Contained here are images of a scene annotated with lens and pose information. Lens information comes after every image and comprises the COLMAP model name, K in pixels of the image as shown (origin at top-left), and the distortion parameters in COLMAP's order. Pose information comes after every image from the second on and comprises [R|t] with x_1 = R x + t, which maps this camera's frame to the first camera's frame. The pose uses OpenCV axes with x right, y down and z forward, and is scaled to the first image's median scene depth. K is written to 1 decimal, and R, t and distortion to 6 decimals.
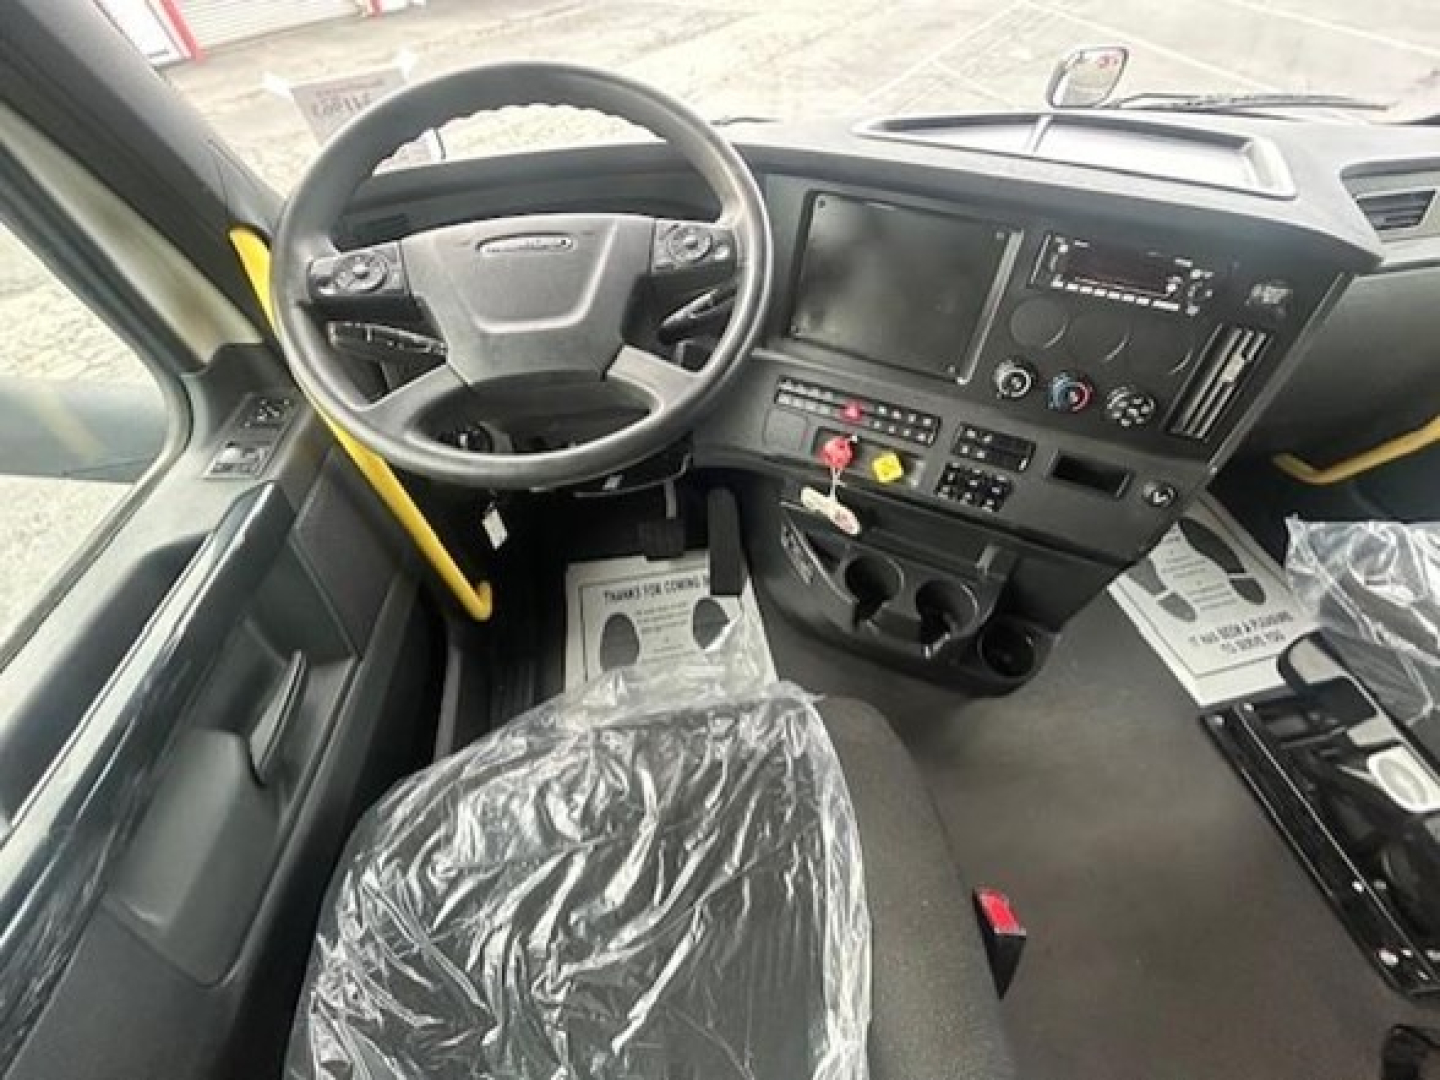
lens RADIAL K [[572.9, 0, 720.0], [0, 572.9, 540.0], [0, 0, 1]] dist [0.000365, -0.000021]
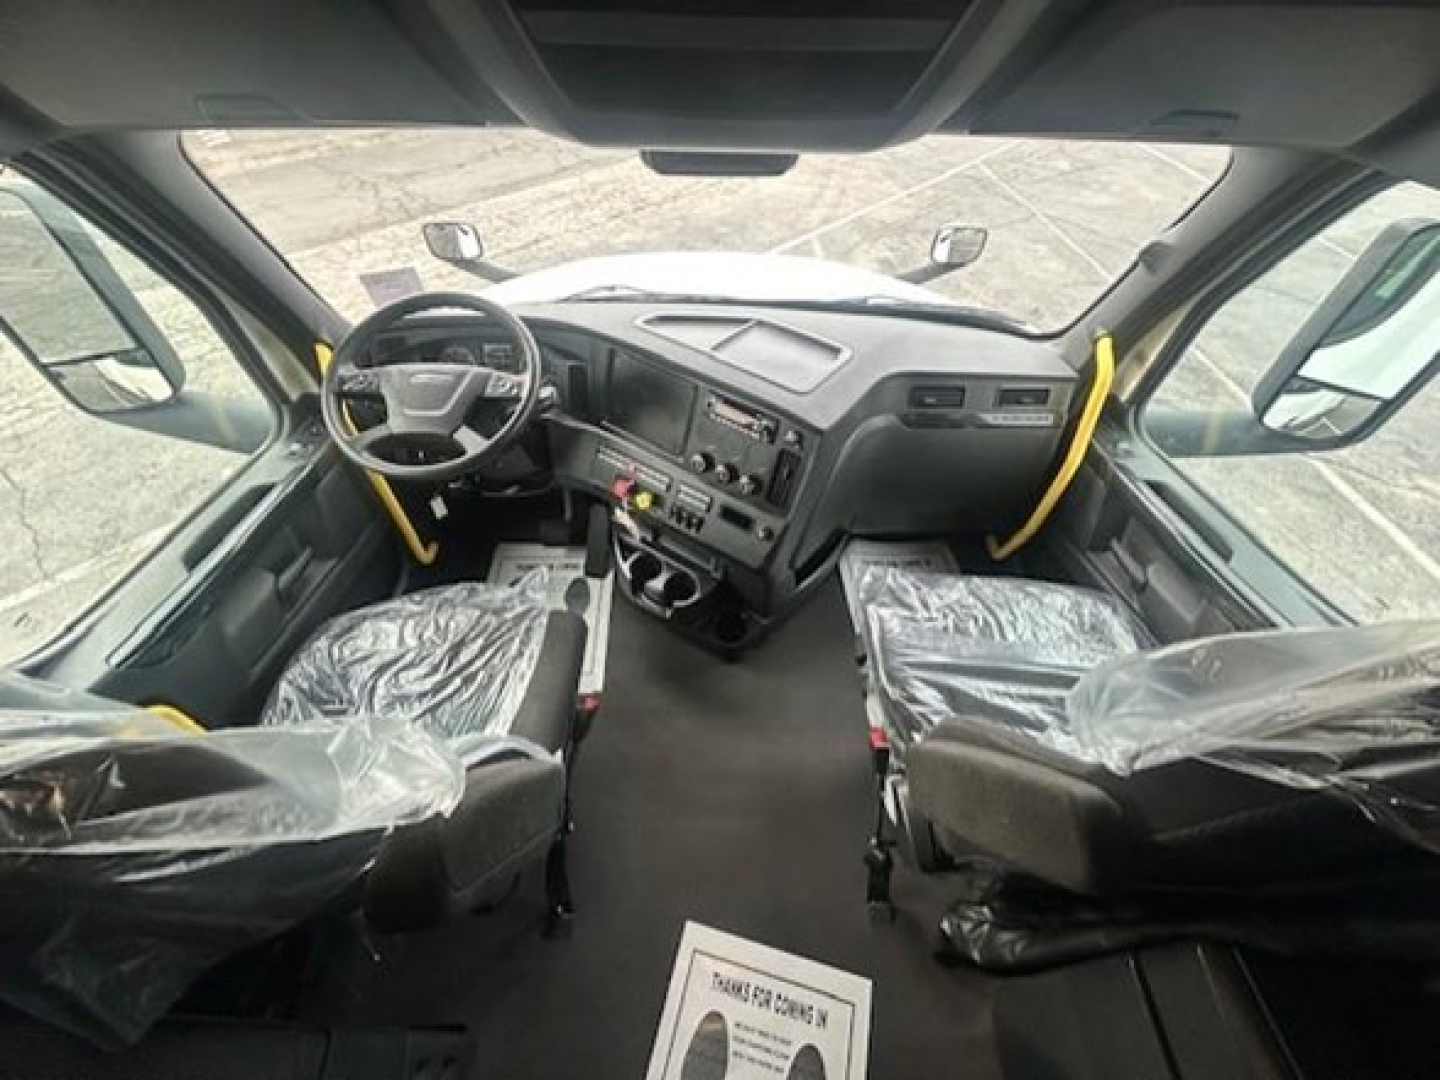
lens RADIAL K [[576.2, 0, 720.0], [0, 576.2, 540.0], [0, 0, 1]] dist [-0.000809, -0.000093]
pose [[0.987336, 0.141713, -0.071311, 0.651921], [-0.145844, 0.987694, -0.056479, 0.057489], [0.062429, 0.066164, 0.995854, -0.728233]]
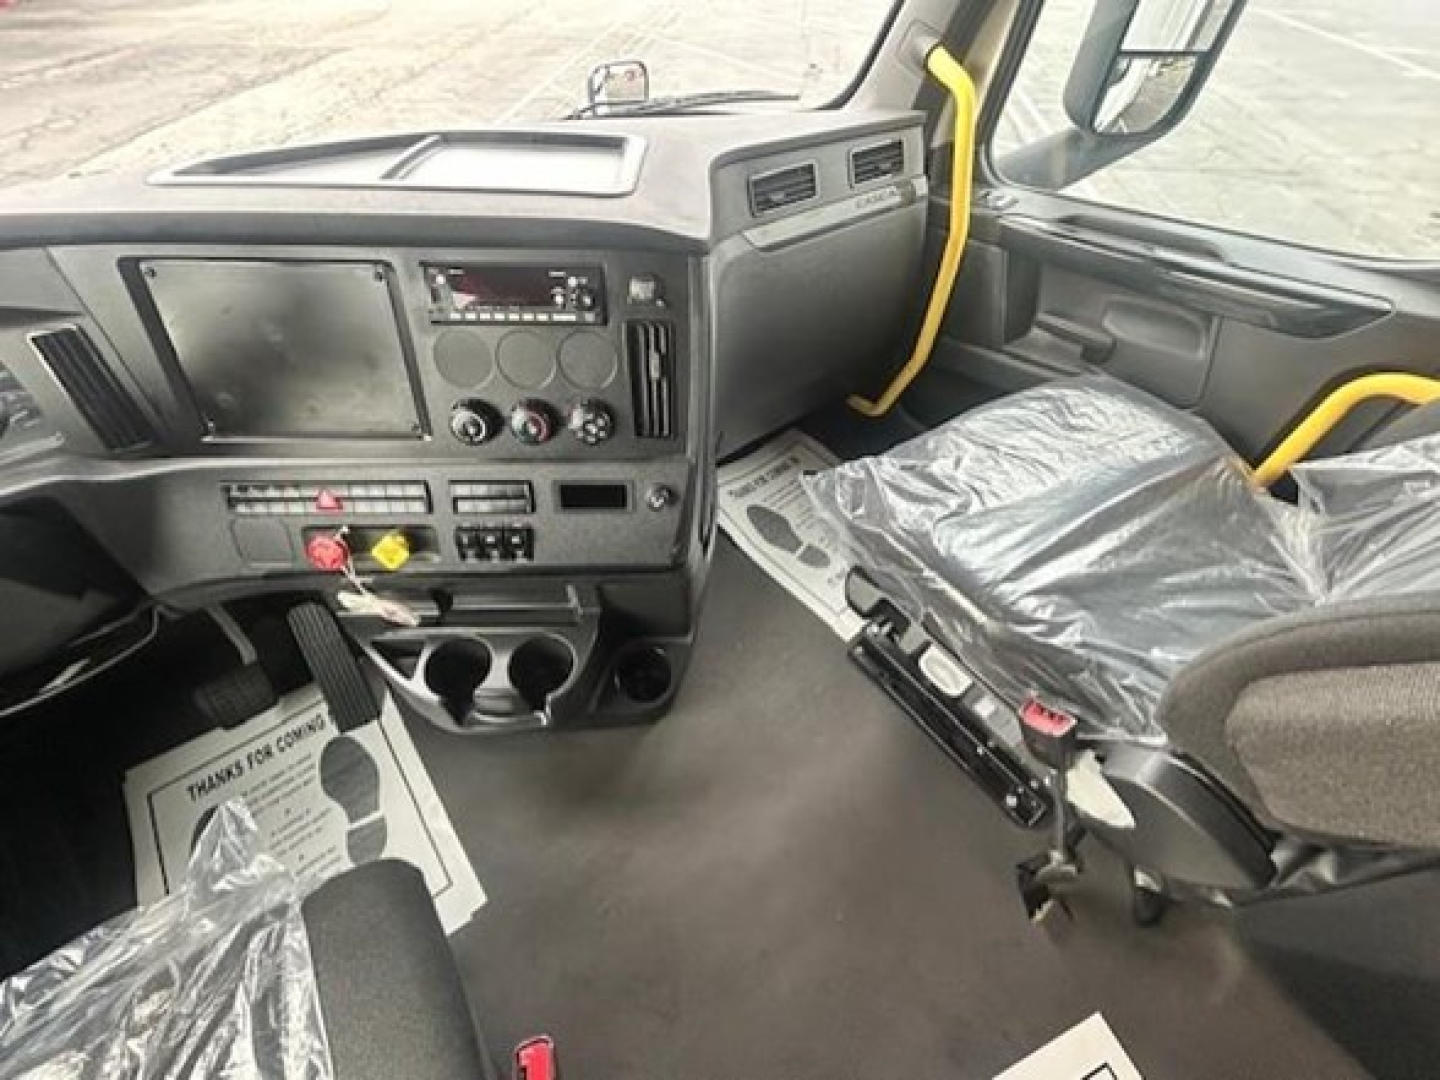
lens RADIAL K [[576.2, 0, 720.0], [0, 576.2, 540.0], [0, 0, 1]] dist [-0.000809, -0.000093]
pose [[0.886613, -0.328330, 0.325755, 0.441064], [0.337849, 0.940763, 0.028668, -0.002821], [-0.315871, 0.084638, 0.945020, 0.037854]]
